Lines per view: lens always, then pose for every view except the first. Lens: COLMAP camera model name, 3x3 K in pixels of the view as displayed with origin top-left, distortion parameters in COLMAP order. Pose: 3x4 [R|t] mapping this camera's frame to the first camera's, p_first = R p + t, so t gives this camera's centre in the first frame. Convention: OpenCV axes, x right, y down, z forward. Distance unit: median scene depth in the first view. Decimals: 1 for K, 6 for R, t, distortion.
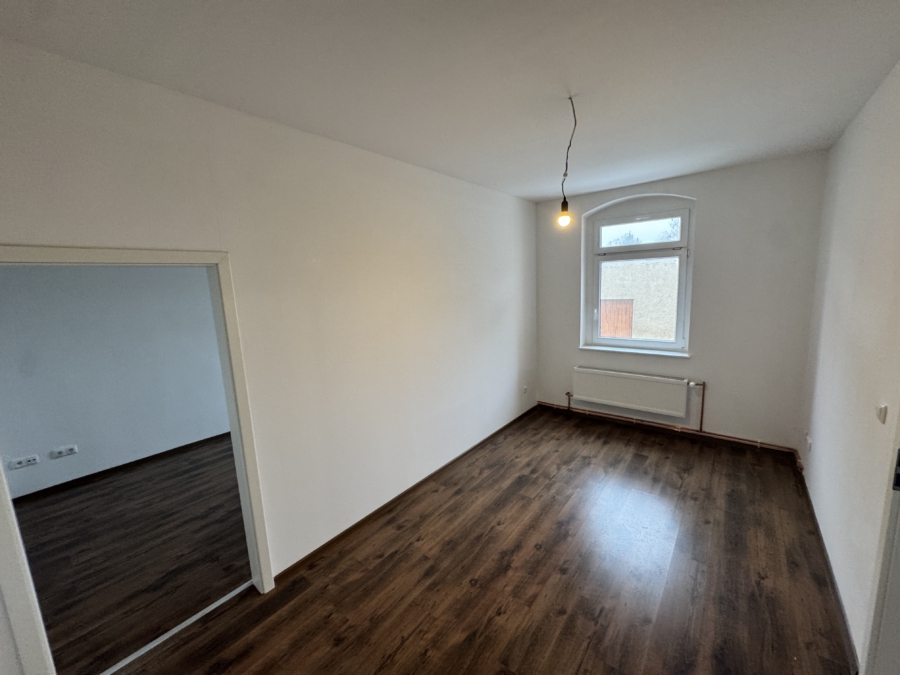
lens RADIAL K [[354.1, 0, 441.1], [0, 354.1, 336.6], [0, 0, 1]] dist [-0.002371, 0.000163]
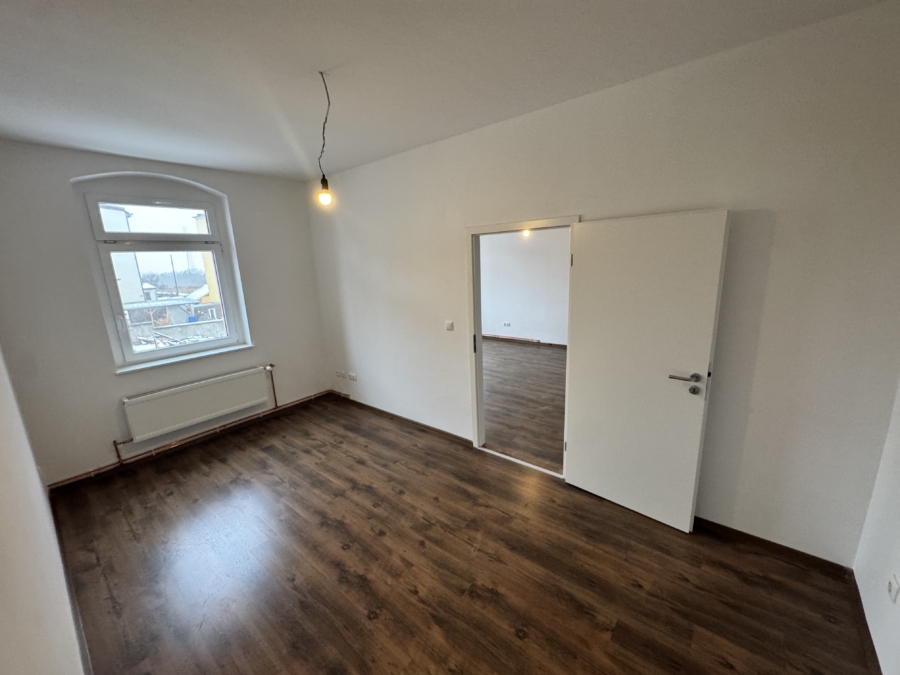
lens RADIAL K [[354.1, 0, 458.6], [0, 354.1, 336.0], [0, 0, 1]] dist [-0.002371, 0.000163]
pose [[-0.011316, -0.167394, 0.985825, -0.421838], [0.193053, 0.966974, 0.166409, -0.035401], [-0.981123, 0.192200, 0.021373, 0.433835]]
